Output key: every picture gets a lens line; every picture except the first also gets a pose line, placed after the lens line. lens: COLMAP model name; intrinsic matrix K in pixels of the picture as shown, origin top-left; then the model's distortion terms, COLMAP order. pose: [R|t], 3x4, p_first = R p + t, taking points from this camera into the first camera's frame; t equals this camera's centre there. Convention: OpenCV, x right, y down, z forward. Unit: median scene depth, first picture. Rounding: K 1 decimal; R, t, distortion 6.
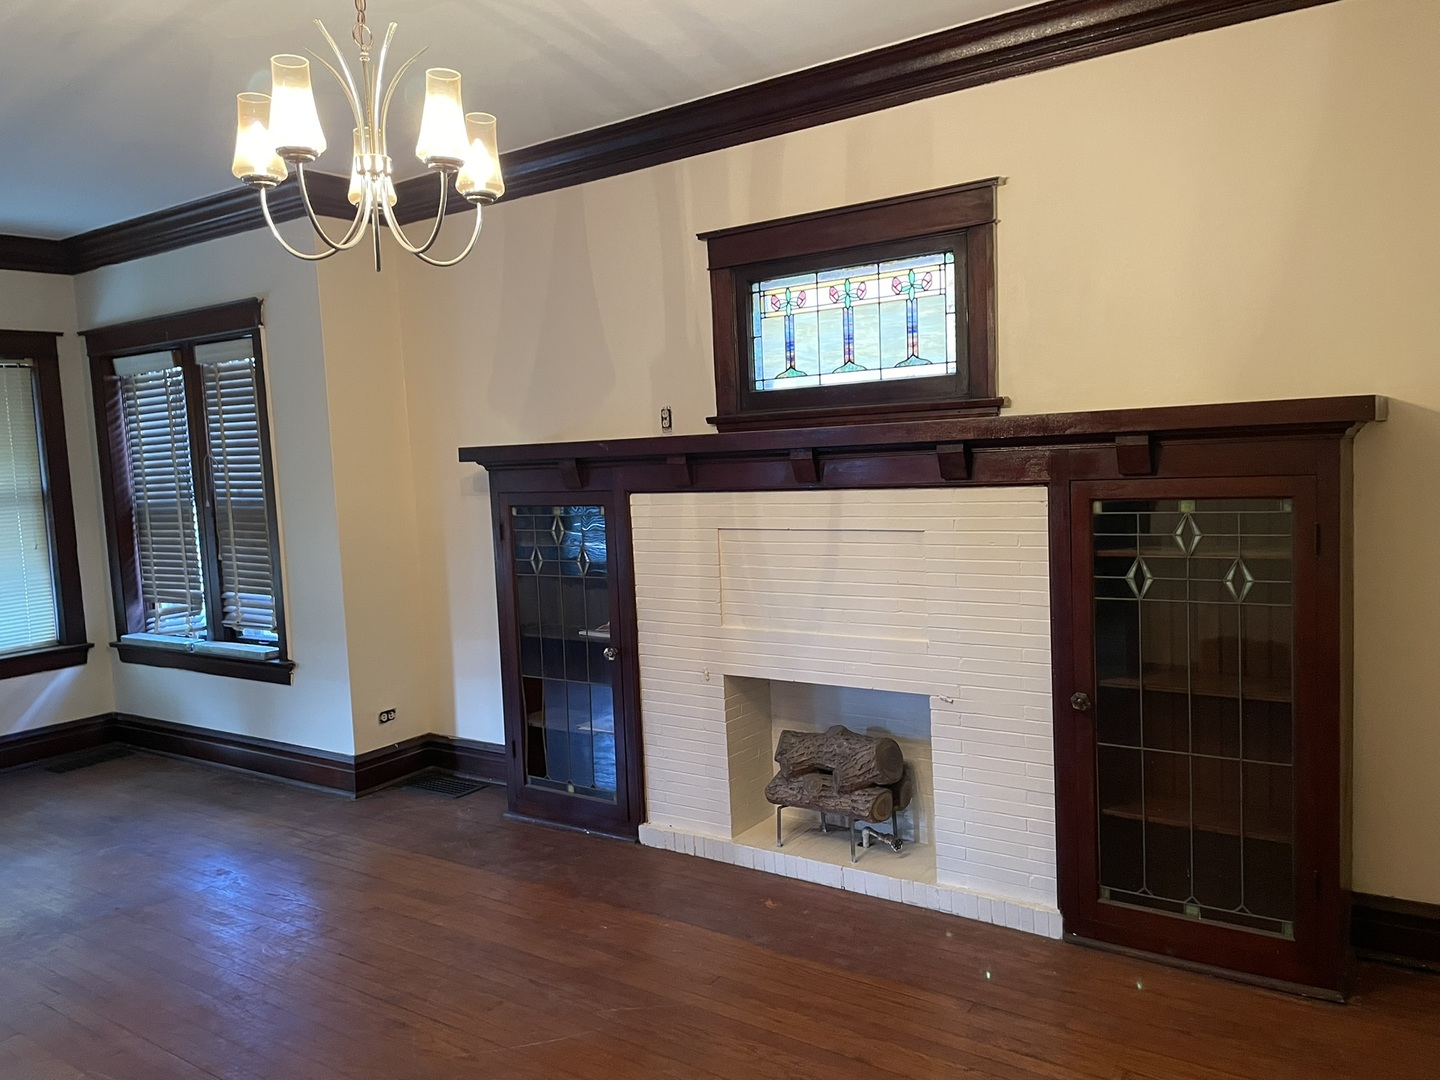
lens RADIAL K [[1095.6, 0, 718.8], [0, 1095.6, 548.8], [0, 0, 1]] dist [0.097626, -0.124067]
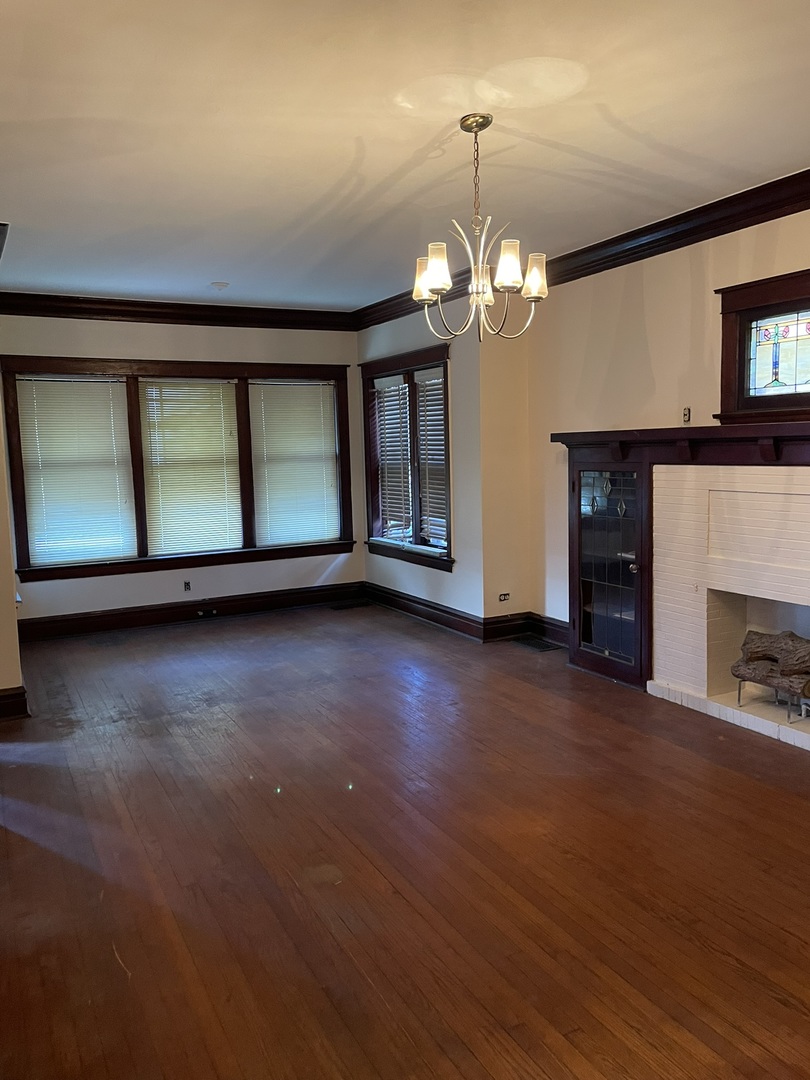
lens RADIAL K [[821.7, 0, 405.0], [0, 821.7, 540.0], [0, 0, 1]] dist [0.097626, -0.124067]
pose [[0.890594, 0.073851, -0.448763, 0.129468], [-0.054979, 0.996974, 0.054959, 0.009028], [0.451464, -0.024273, 0.891959, -0.178892]]
